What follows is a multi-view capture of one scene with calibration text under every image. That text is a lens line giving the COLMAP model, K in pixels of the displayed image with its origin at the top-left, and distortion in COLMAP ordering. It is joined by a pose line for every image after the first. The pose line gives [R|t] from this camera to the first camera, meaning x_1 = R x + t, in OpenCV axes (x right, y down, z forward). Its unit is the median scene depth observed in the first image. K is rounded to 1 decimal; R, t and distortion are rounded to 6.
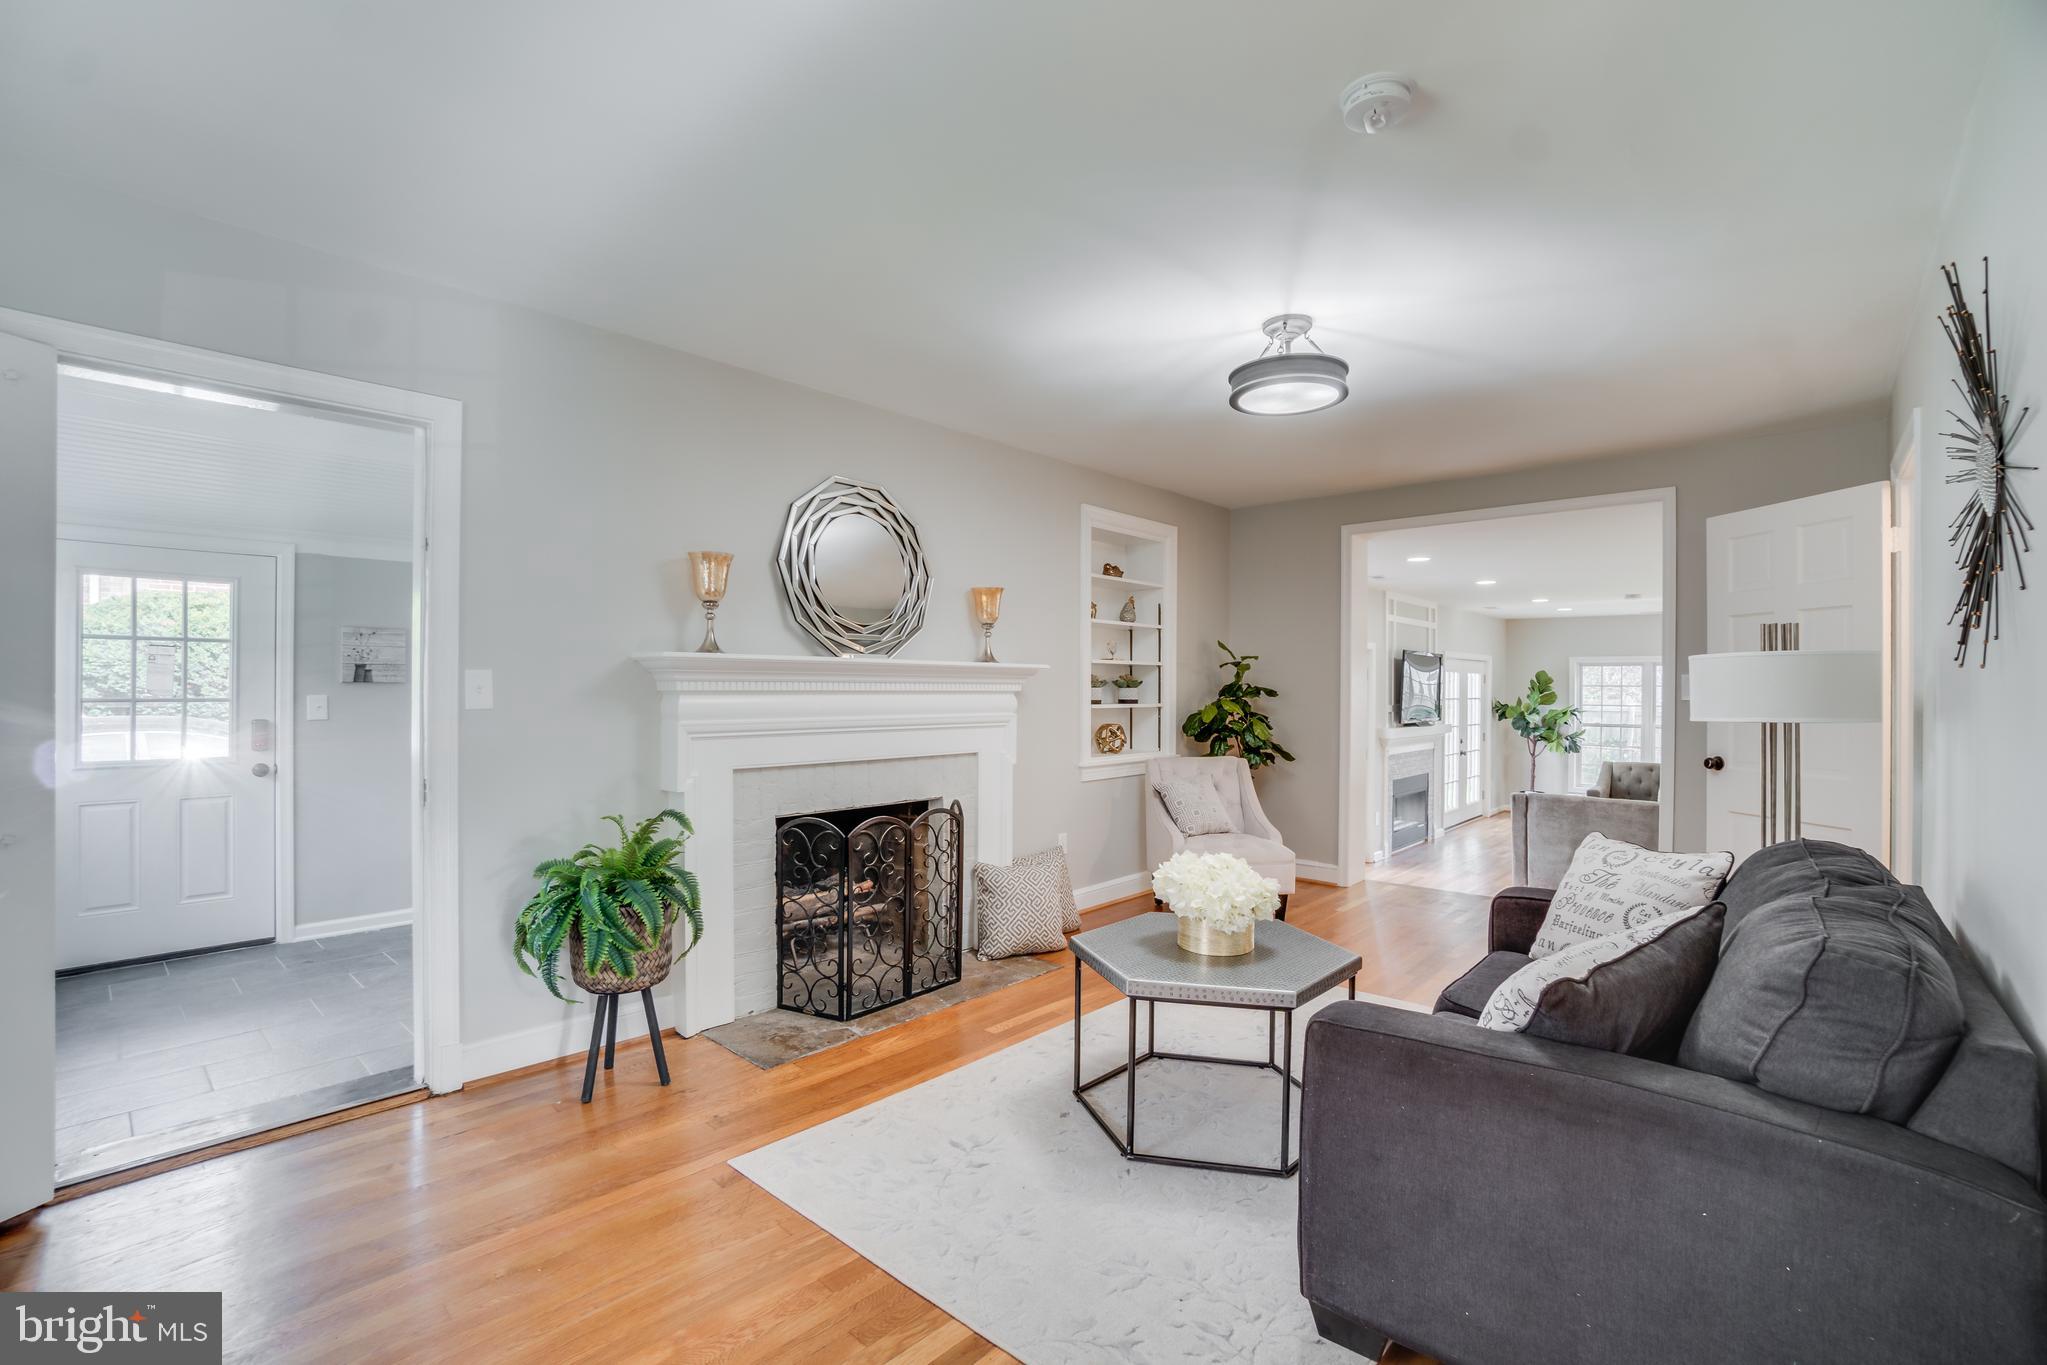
lens RADIAL K [[894.6, 0, 1028.4], [0, 894.6, 690.5], [0, 0, 1]] dist [-0.004298, 0.000248]
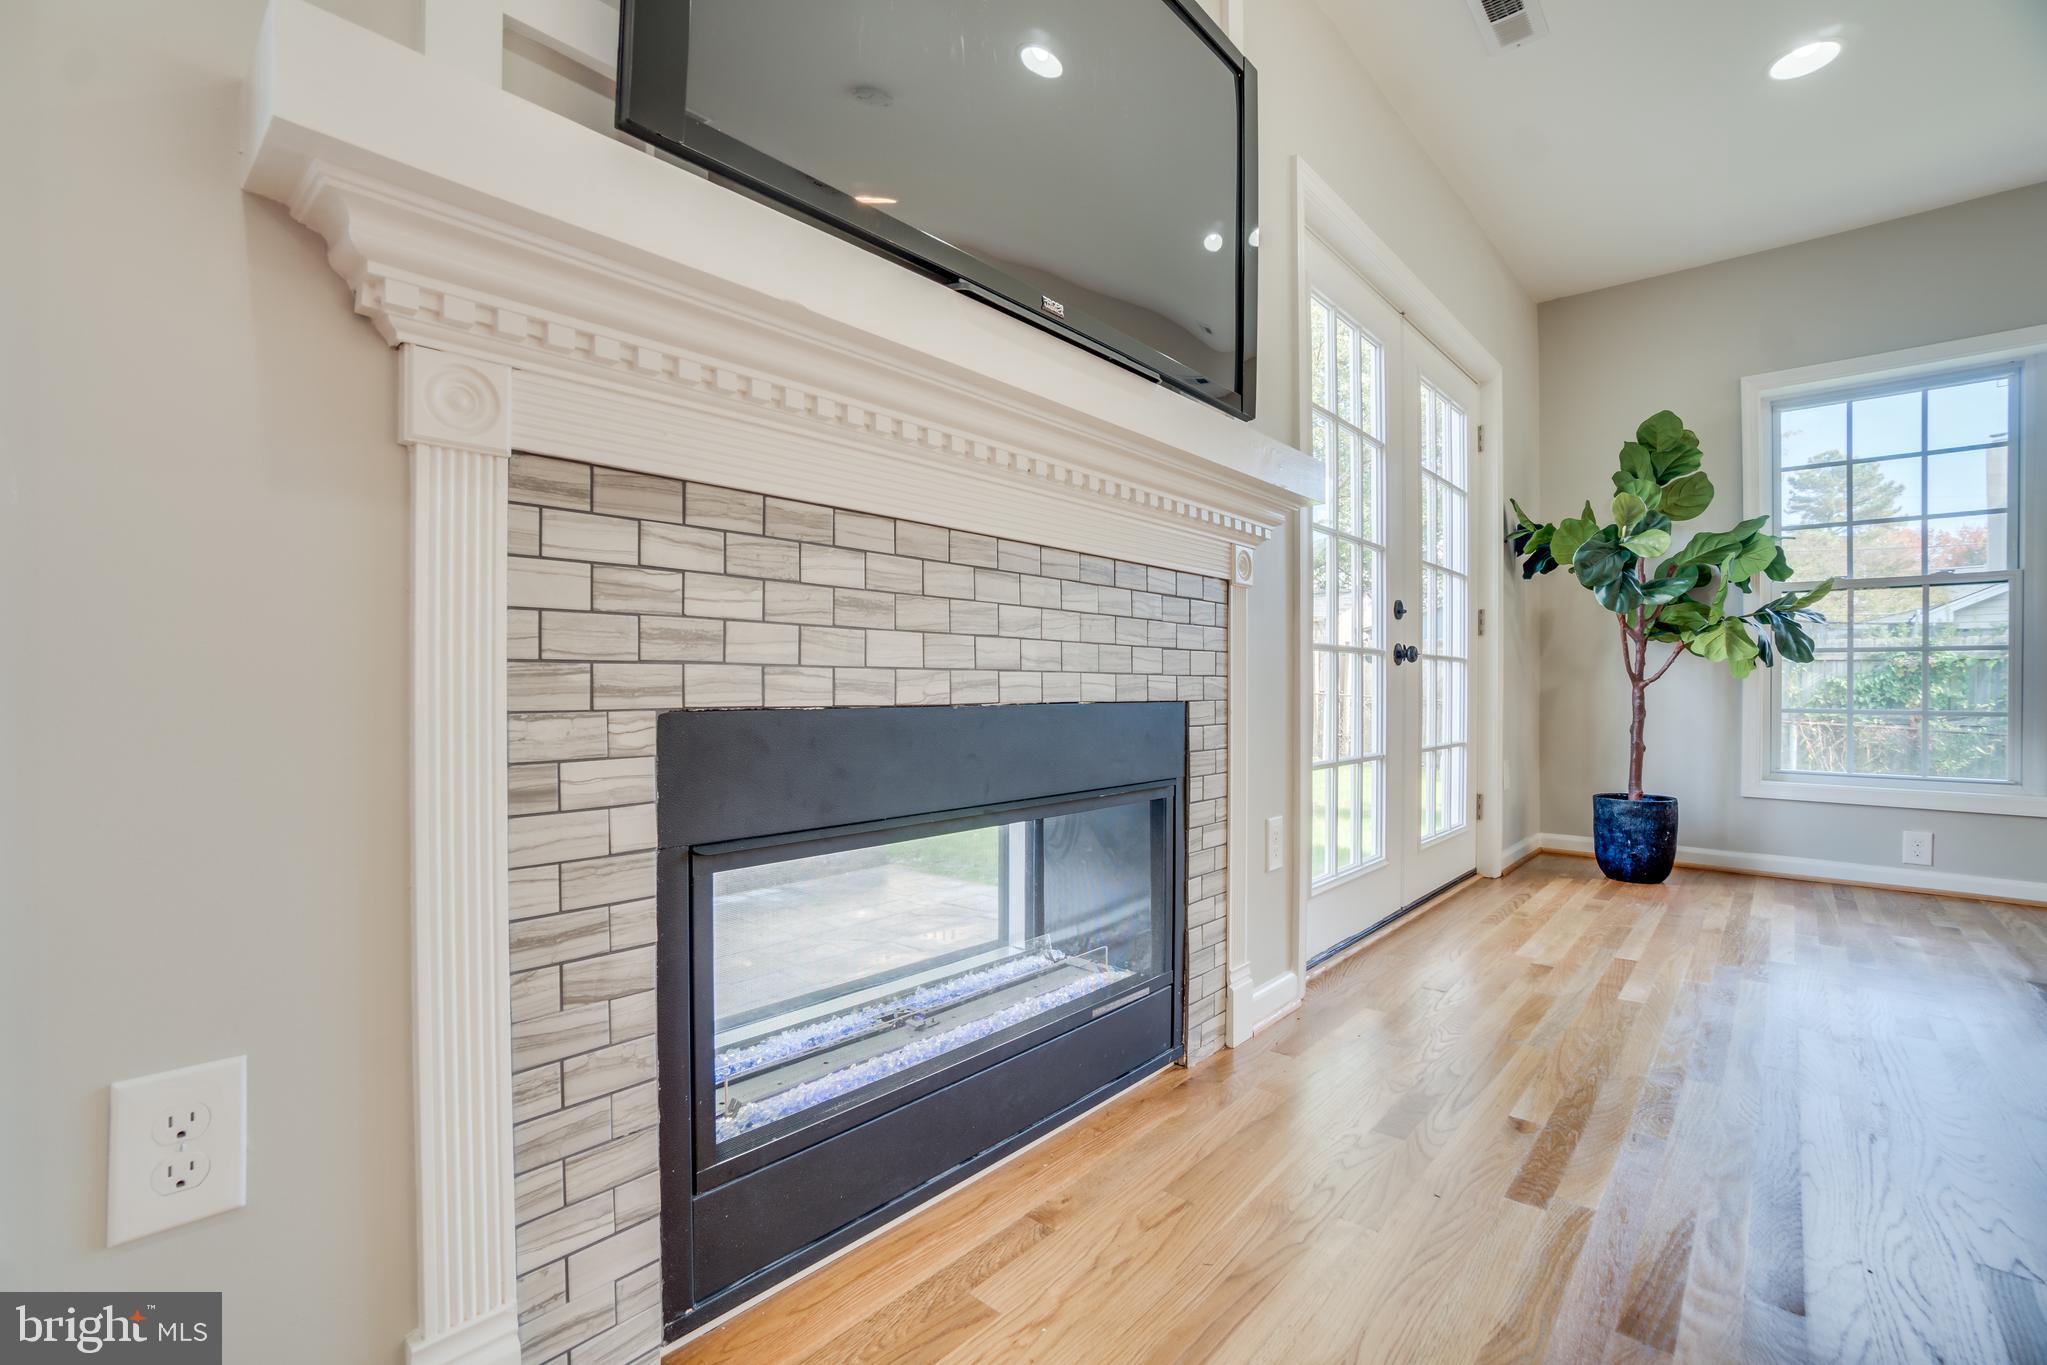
lens RADIAL K [[894.6, 0, 1018.2], [0, 894.6, 681.0], [0, 0, 1]] dist [-0.004298, 0.000248]
pose [[0.999980, -0.004023, 0.004899, 0.349812], [0.004063, 0.999958, -0.008217, 0.074481], [-0.004866, 0.008236, 0.999954, 0.694224]]
